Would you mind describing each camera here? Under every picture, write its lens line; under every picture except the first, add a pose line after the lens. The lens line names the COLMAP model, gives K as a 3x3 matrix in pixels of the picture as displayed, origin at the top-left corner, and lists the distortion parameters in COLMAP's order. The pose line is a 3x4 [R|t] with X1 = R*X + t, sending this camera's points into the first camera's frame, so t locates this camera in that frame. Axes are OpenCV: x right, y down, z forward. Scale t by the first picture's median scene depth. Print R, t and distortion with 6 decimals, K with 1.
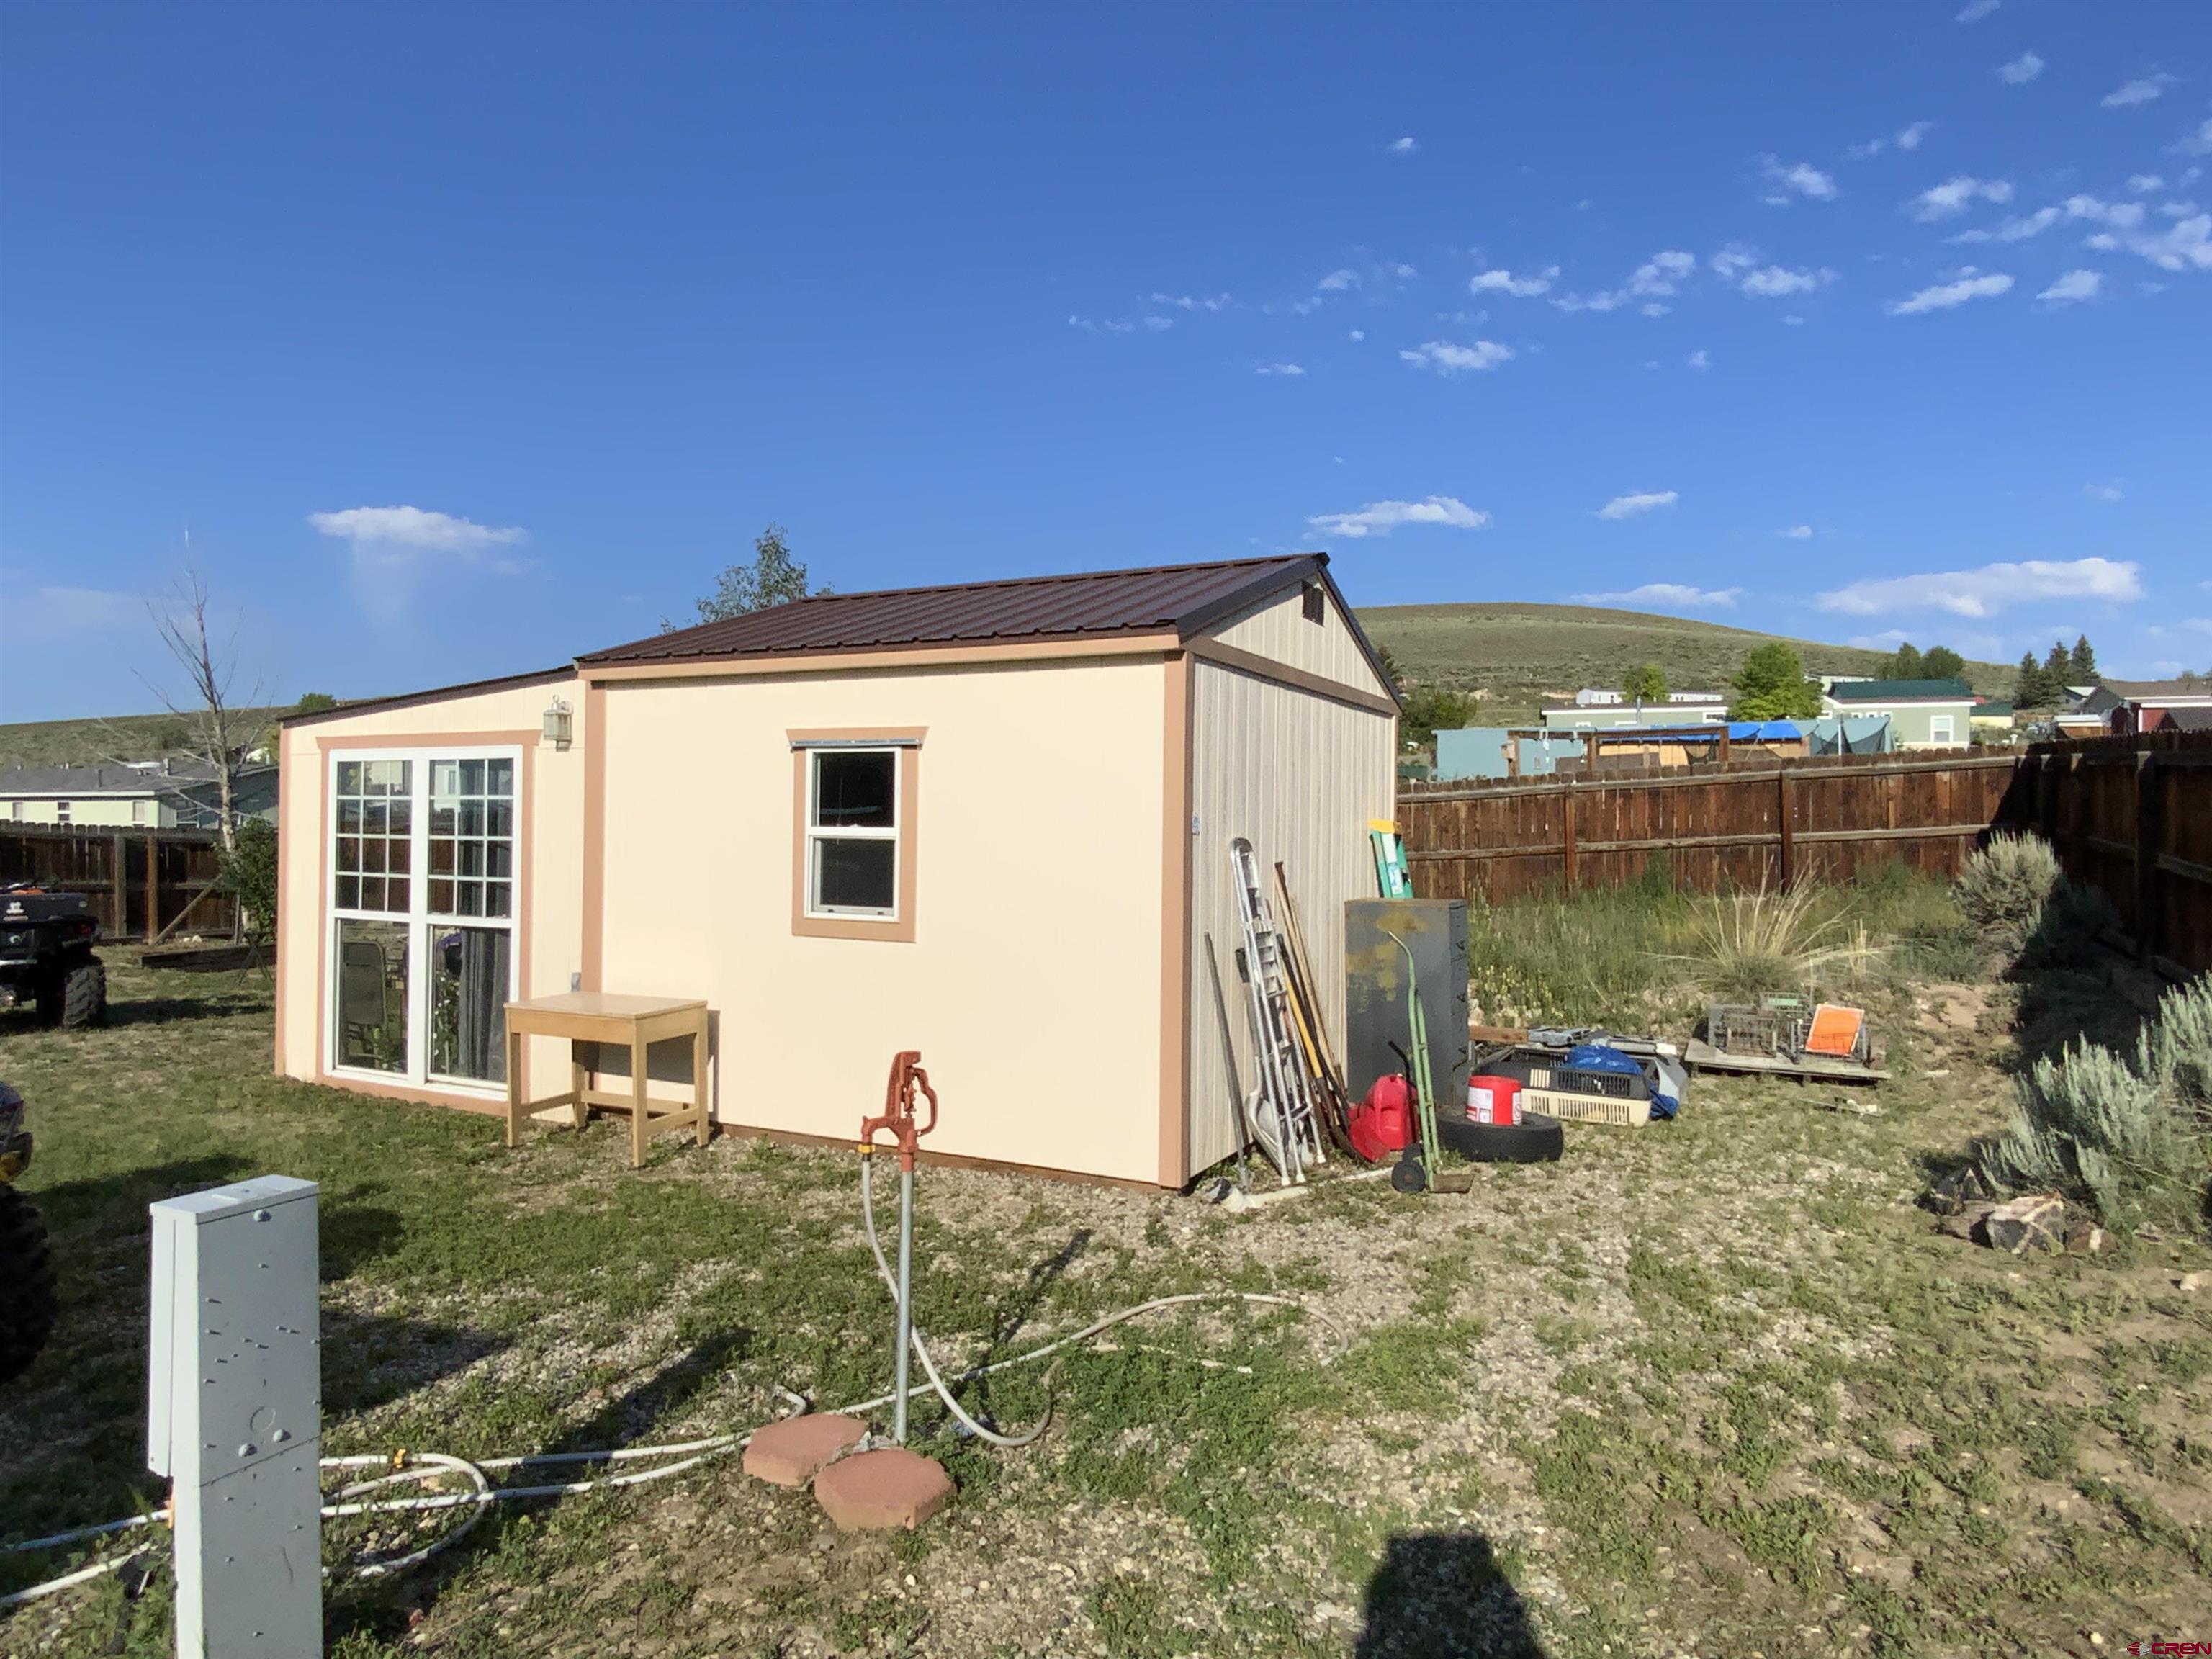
lens RADIAL K [[1331.1, 0, 1097.1], [0, 1331.1, 813.4], [0, 0, 1]] dist [-0.002870, 0.001863]
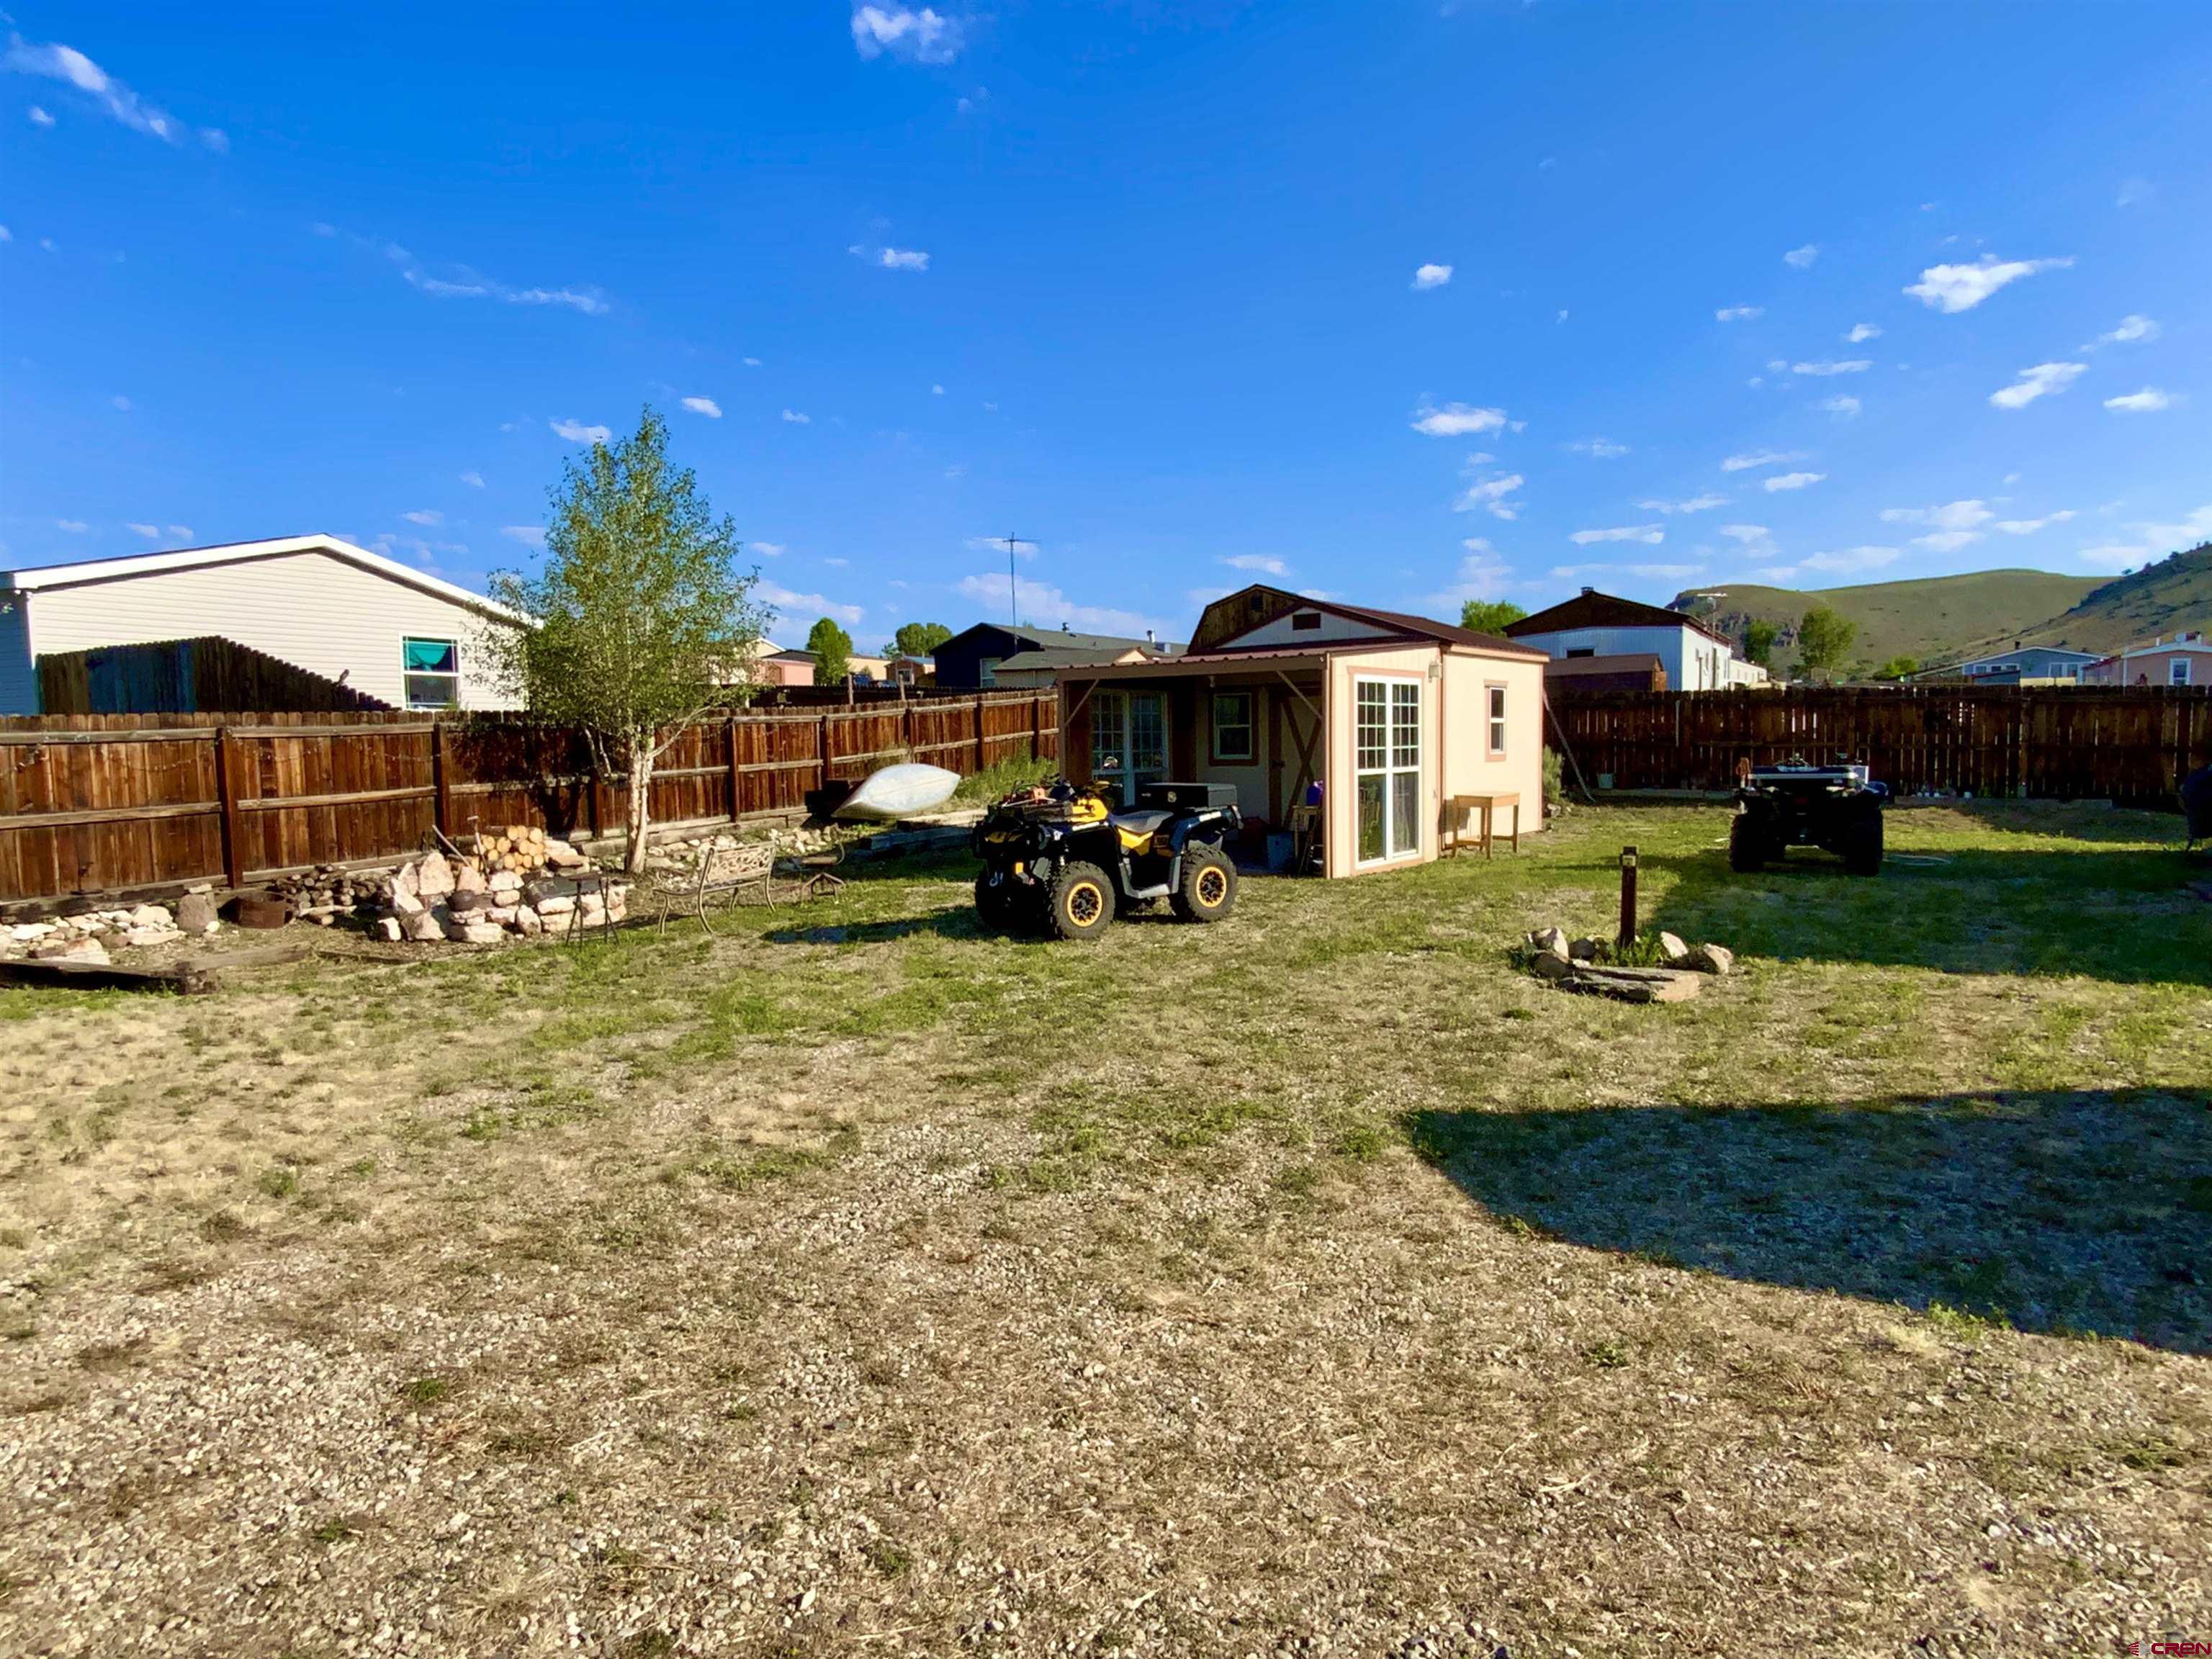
lens RADIAL K [[1350.3, 0, 1110.5], [0, 1350.3, 837.4], [0, 0, 1]] dist [0.022540, -0.006923]
pose [[0.168469, -0.079096, 0.982528, -2.488101], [0.018206, 0.996855, 0.077128, 0.021160], [-0.985539, 0.004894, 0.169379, 1.097176]]
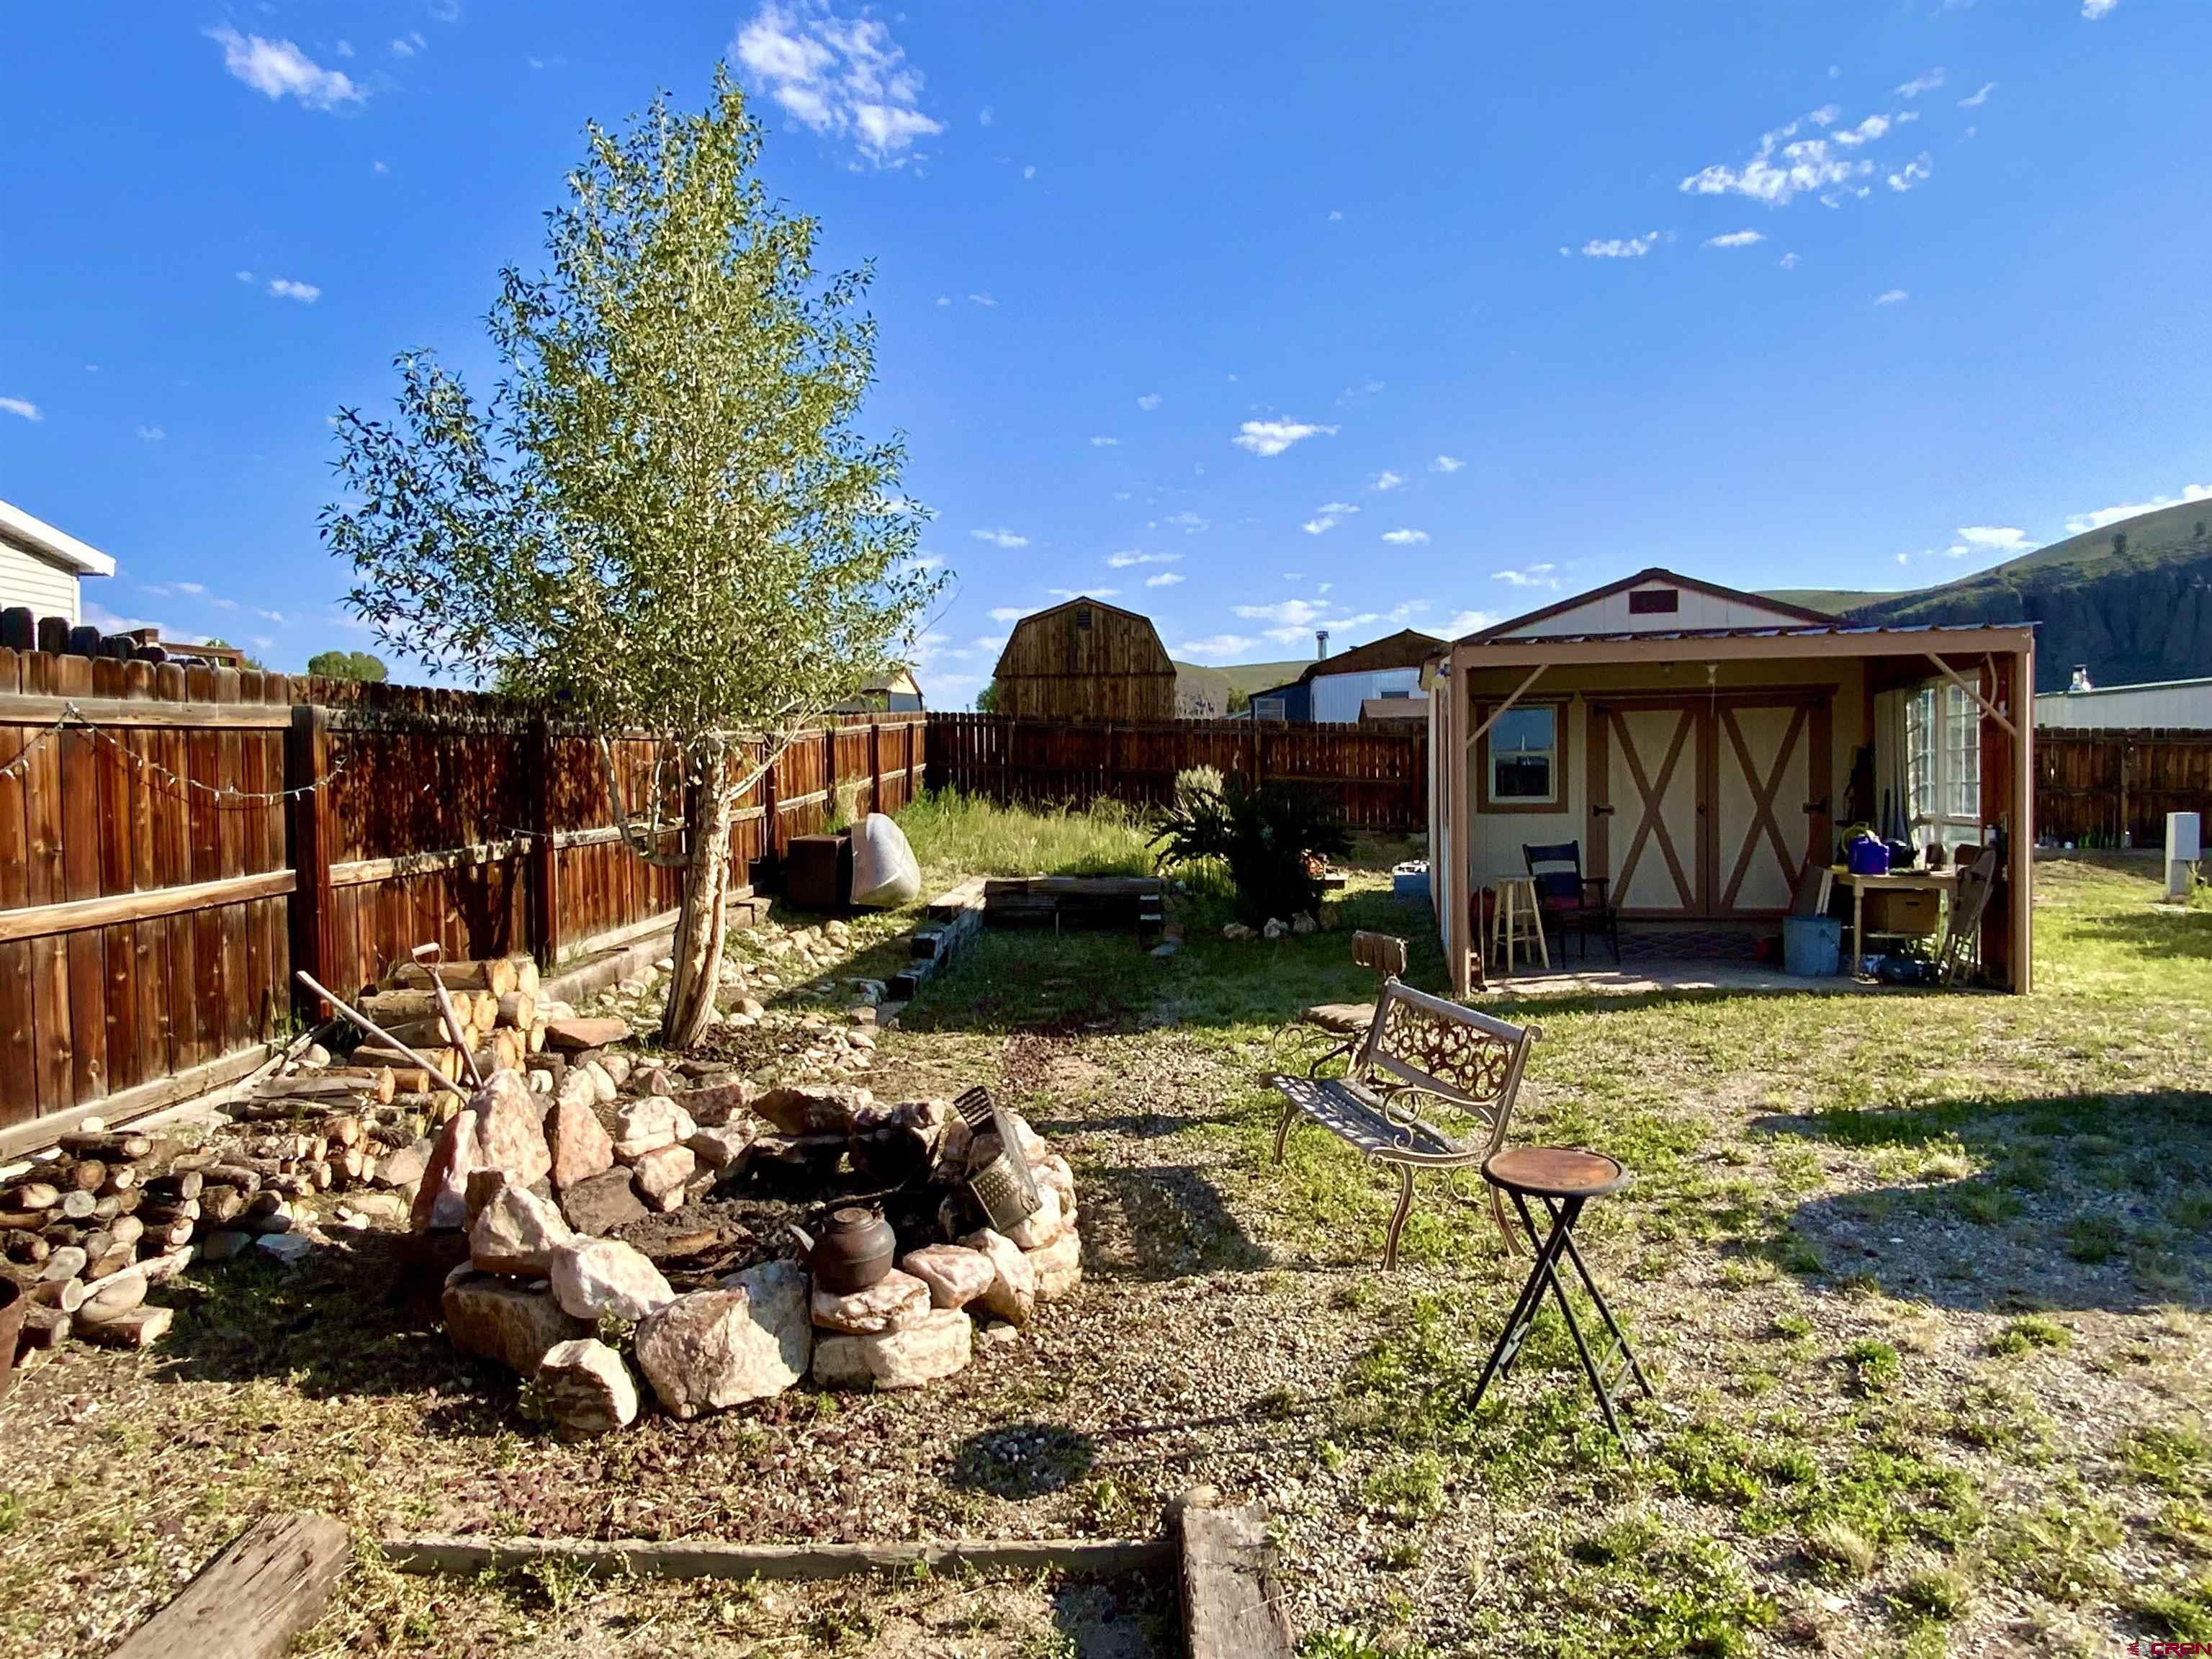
lens RADIAL K [[1331.1, 0, 1102.7], [0, 1331.1, 840.6], [0, 0, 1]] dist [-0.002870, 0.001863]
pose [[-0.233326, -0.040485, 0.971555, -1.563853], [0.012817, 0.998918, 0.044703, 0.037625], [-0.972314, 0.022883, -0.232555, 2.102652]]
